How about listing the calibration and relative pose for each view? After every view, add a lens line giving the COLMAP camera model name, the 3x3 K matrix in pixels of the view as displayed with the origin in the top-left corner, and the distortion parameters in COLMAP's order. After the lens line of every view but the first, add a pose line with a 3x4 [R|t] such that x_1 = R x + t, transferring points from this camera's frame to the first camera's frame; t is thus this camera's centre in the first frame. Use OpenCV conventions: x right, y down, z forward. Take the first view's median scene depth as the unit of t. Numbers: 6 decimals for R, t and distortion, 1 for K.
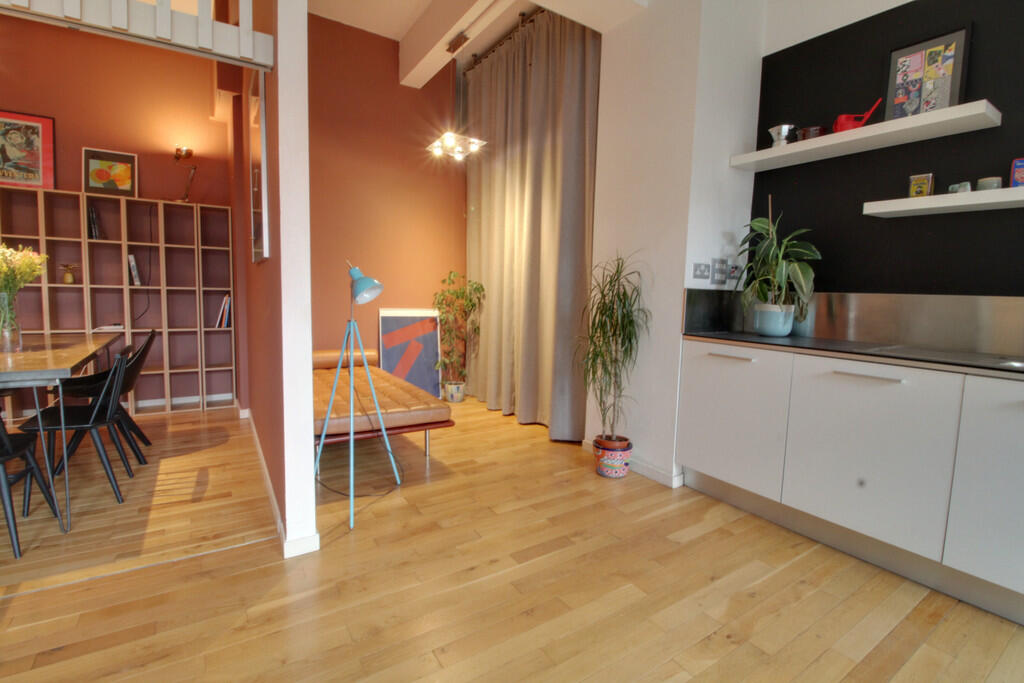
lens RADIAL K [[473.4, 0, 510.5], [0, 473.4, 335.1], [0, 0, 1]] dist [-0.003206, -0.010761]
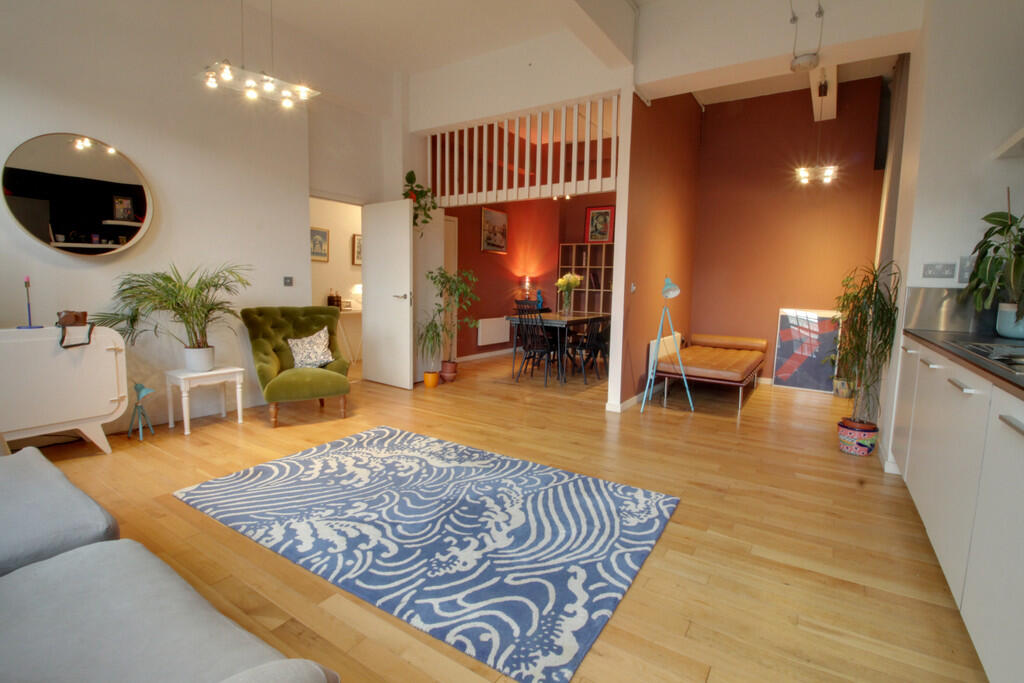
lens RADIAL K [[473.4, 0, 509.4], [0, 473.4, 335.4], [0, 0, 1]] dist [-0.003206, -0.010761]
pose [[0.398798, 0.078723, -0.913653, 0.754646], [-0.099719, 0.994123, 0.042130, 0.041831], [0.911601, 0.074307, 0.404305, -0.189471]]
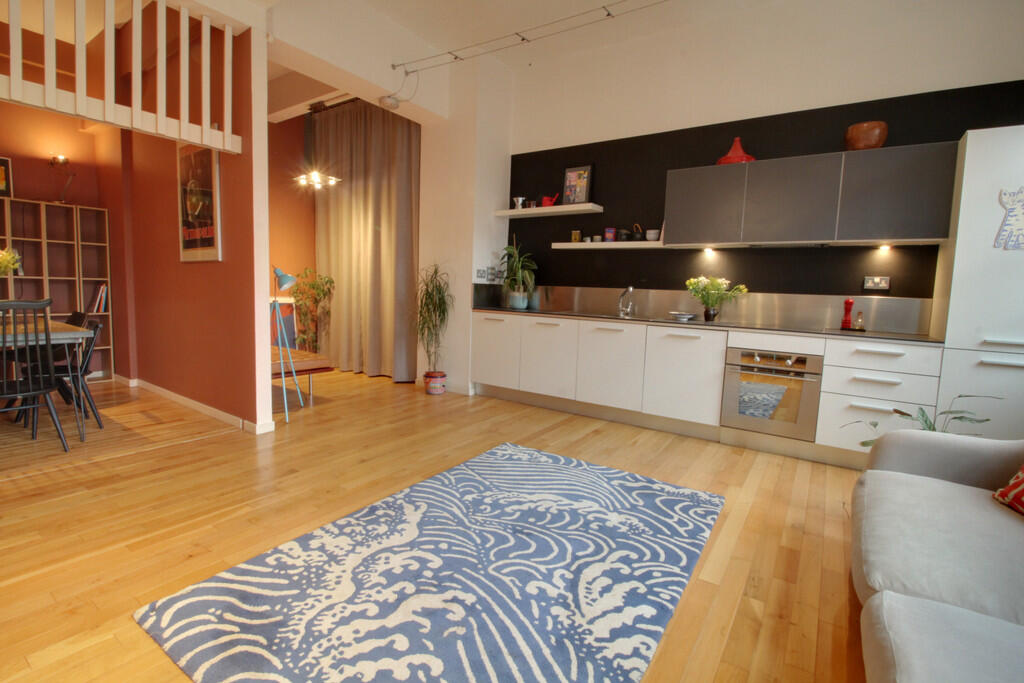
lens RADIAL K [[473.4, 0, 510.2], [0, 473.4, 336.4], [0, 0, 1]] dist [-0.003206, -0.010761]
pose [[0.923329, -0.031359, 0.382726, -0.149671], [0.024938, 0.999453, 0.021729, 0.052055], [-0.383198, -0.010519, 0.923606, -0.553514]]
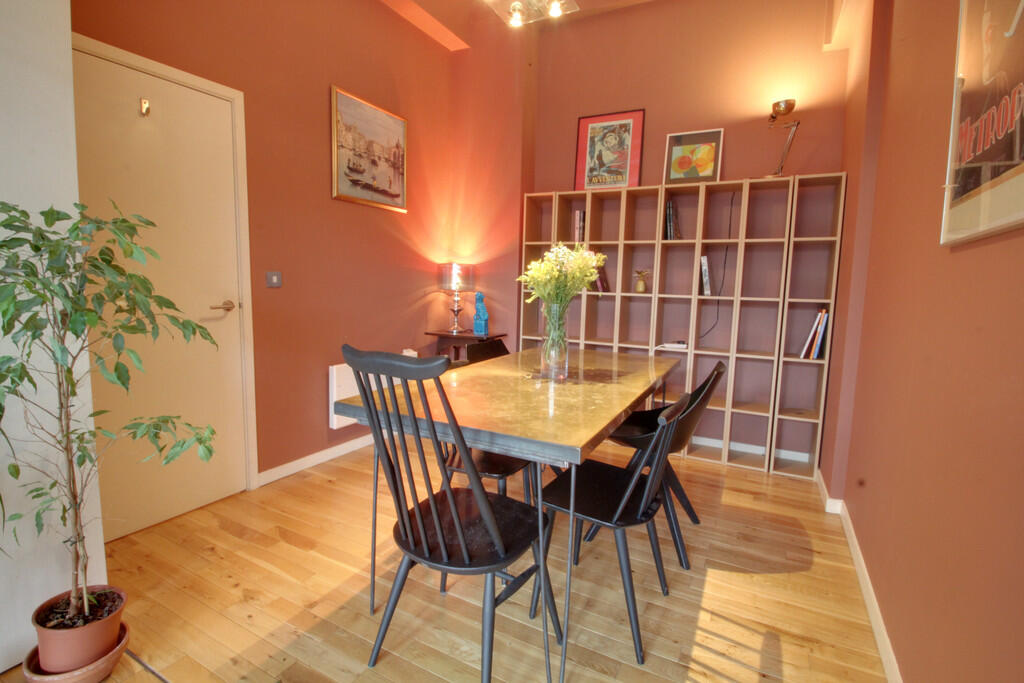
lens RADIAL K [[473.4, 0, 510.7], [0, 473.4, 335.5], [0, 0, 1]] dist [-0.003206, -0.010761]
pose [[0.486373, 0.077630, -0.870296, -0.293464], [-0.092855, 0.994997, 0.036860, -0.041580], [0.868803, 0.062884, 0.491148, 0.372944]]
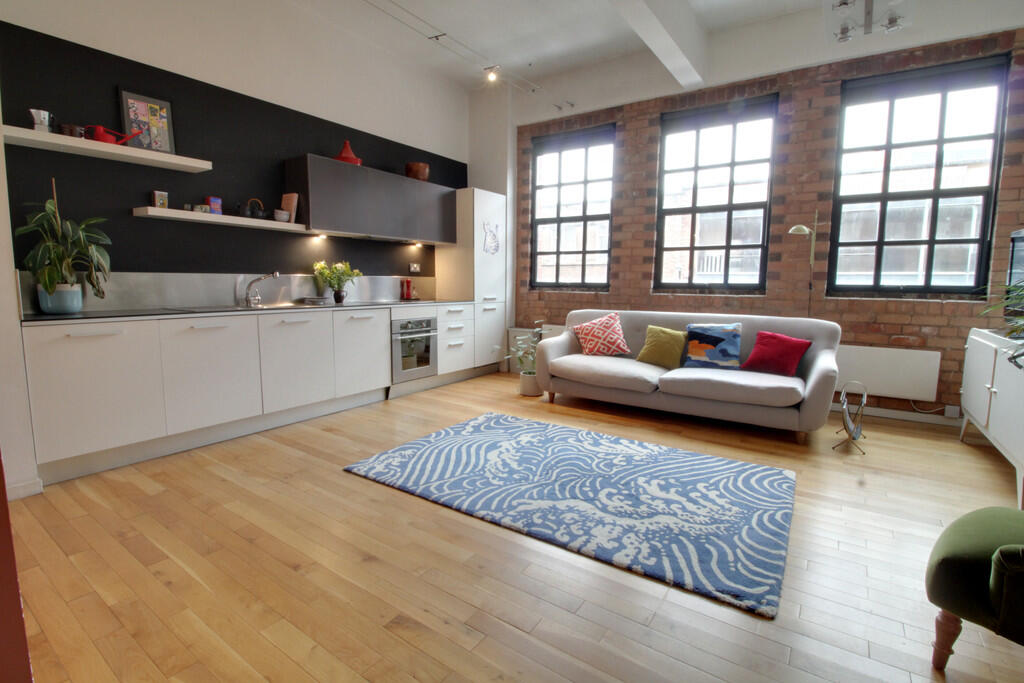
lens RADIAL K [[473.4, 0, 513.4], [0, 473.4, 335.3], [0, 0, 1]] dist [-0.003206, -0.010761]
pose [[-0.381059, -0.132490, 0.915008, -0.606105], [0.072425, 0.982360, 0.172404, -0.045433], [-0.921710, 0.131966, -0.364741, 0.360105]]
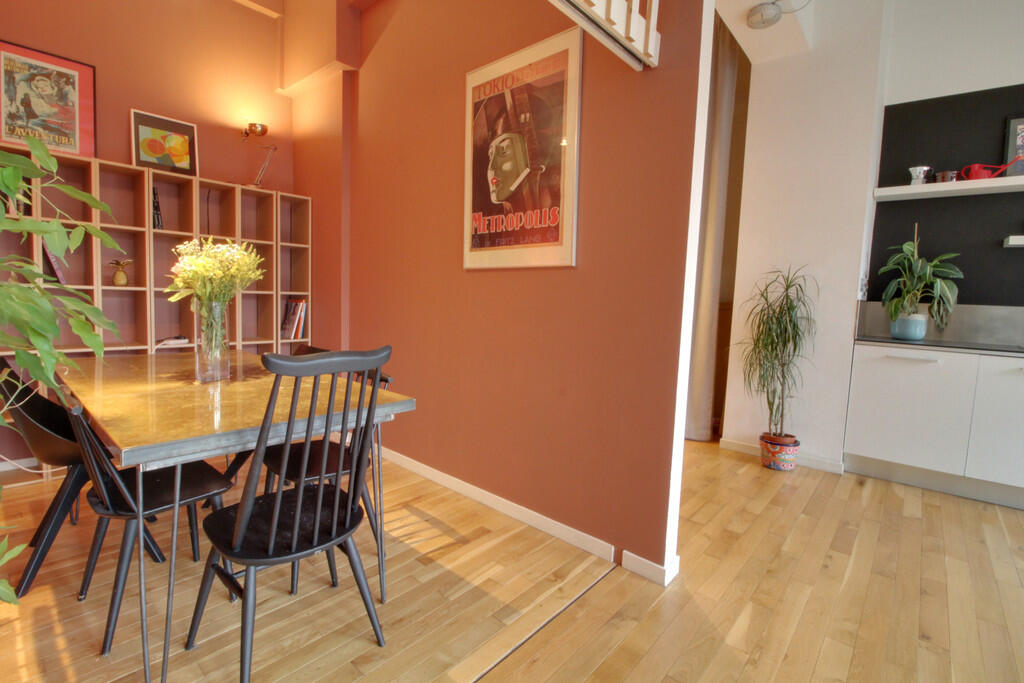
lens RADIAL K [[473.4, 0, 510.8], [0, 473.4, 335.7], [0, 0, 1]] dist [-0.003206, -0.010761]
pose [[0.962616, -0.015912, 0.270401, -0.575853], [0.015694, 0.999872, 0.002969, -0.021914], [-0.270413, 0.001385, 0.962743, 0.094091]]
